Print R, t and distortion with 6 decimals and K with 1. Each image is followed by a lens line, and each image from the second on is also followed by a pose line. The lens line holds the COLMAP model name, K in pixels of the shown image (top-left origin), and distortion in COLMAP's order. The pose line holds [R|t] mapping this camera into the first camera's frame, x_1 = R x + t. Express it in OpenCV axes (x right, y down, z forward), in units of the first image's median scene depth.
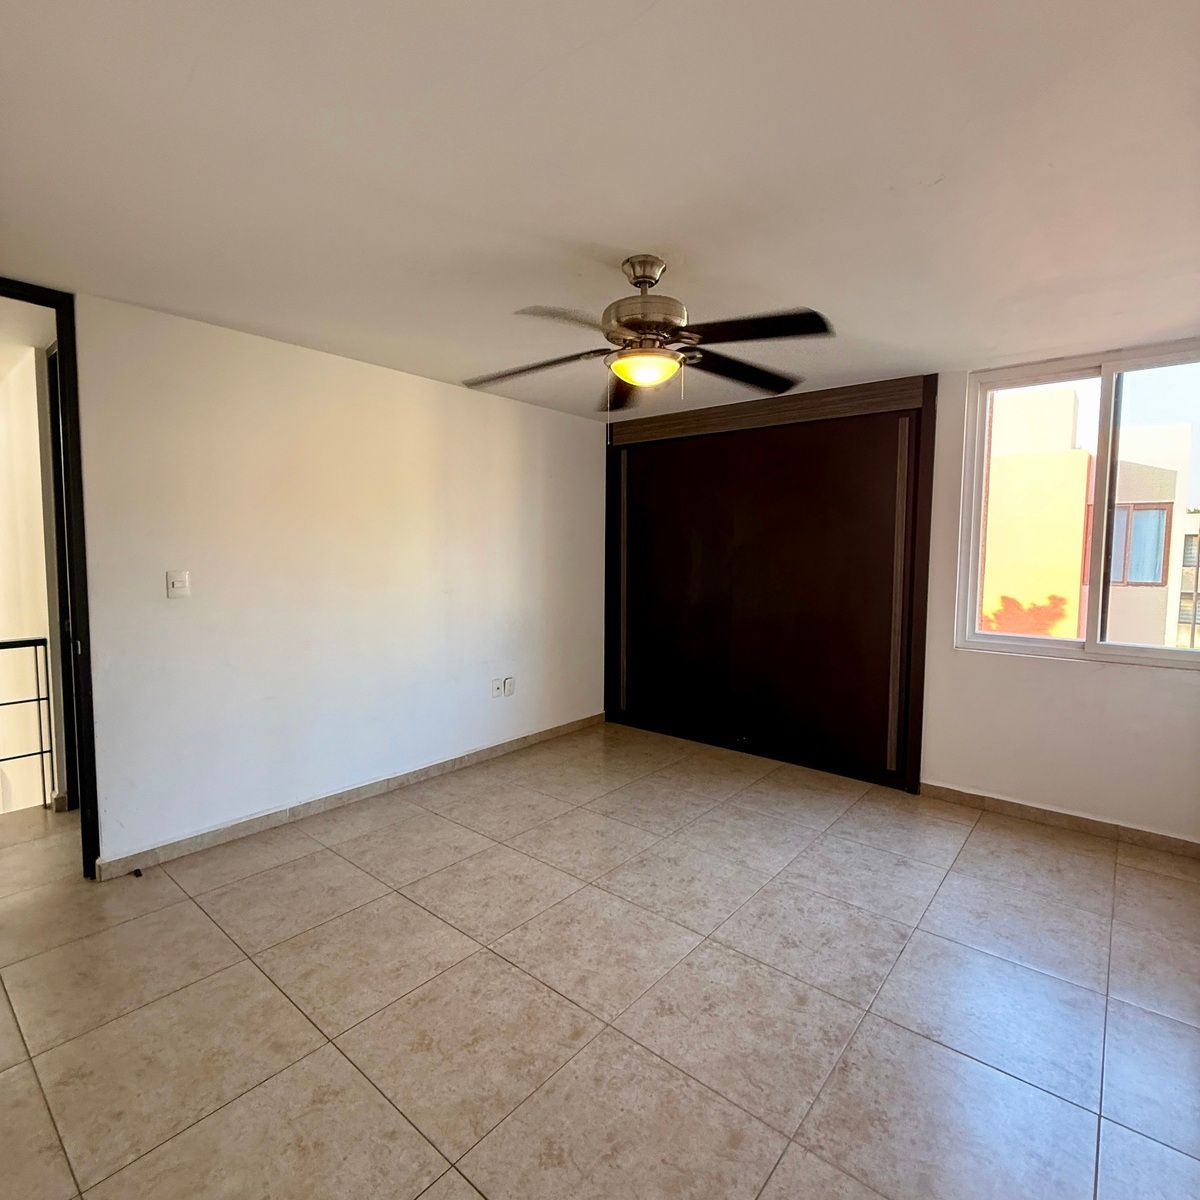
lens RADIAL K [[637.7, 0, 600.0], [0, 637.7, 600.0], [0, 0, 1]] dist [-0.000859, 0.000984]
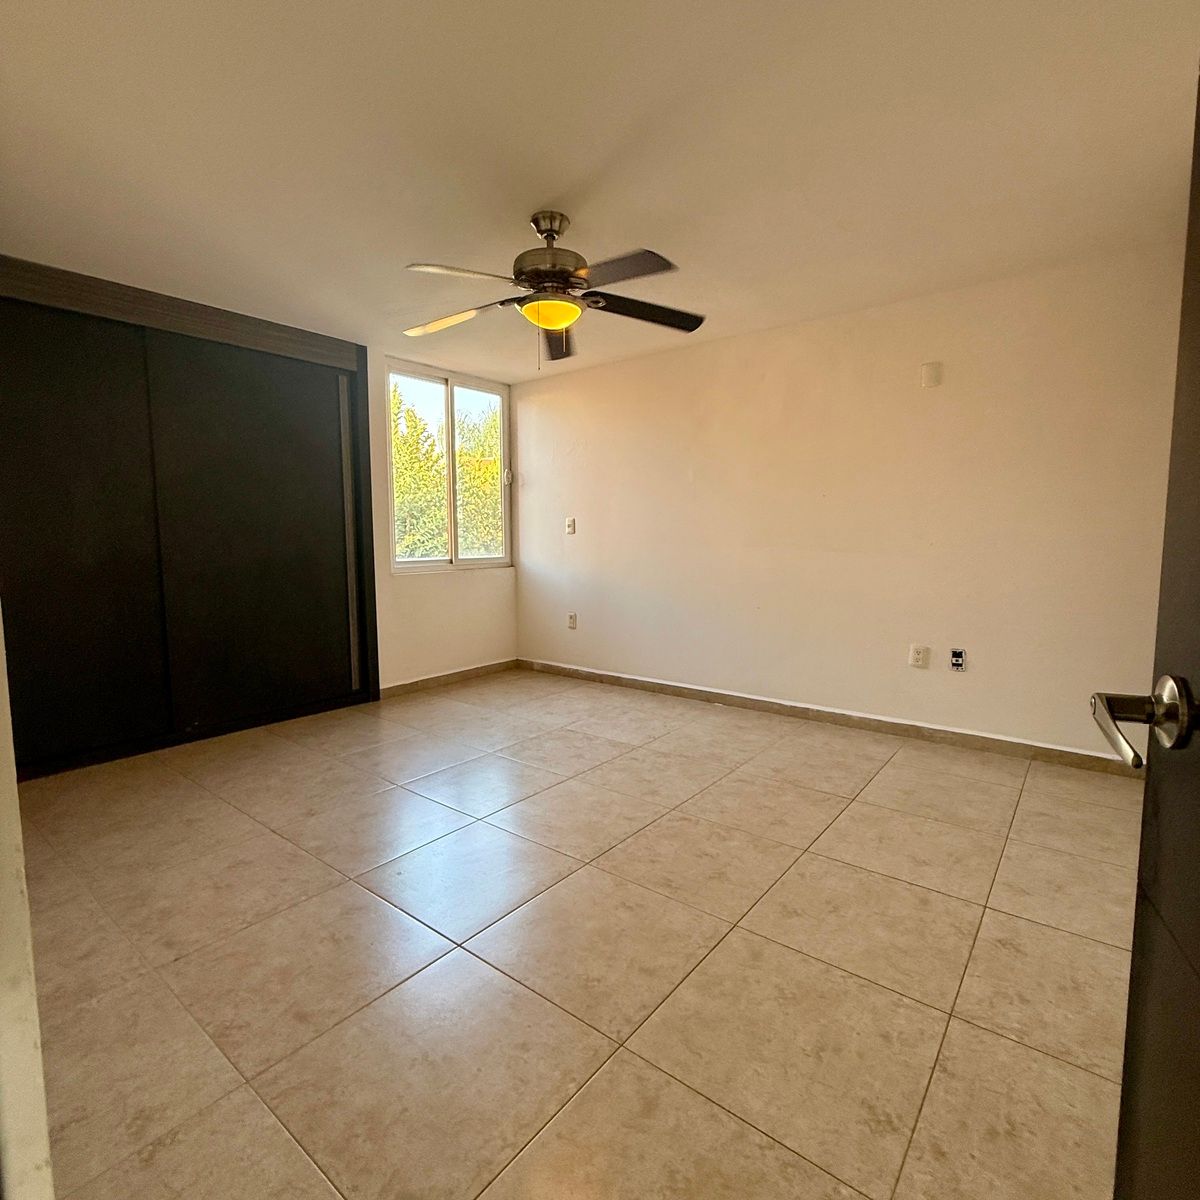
lens RADIAL K [[637.7, 0, 600.0], [0, 637.7, 600.0], [0, 0, 1]] dist [-0.000859, 0.000984]
pose [[-0.031434, -0.110562, 0.993372, -1.078923], [0.085466, 0.989926, 0.112883, 0.028392], [-0.995845, 0.088448, -0.021668, 0.932926]]
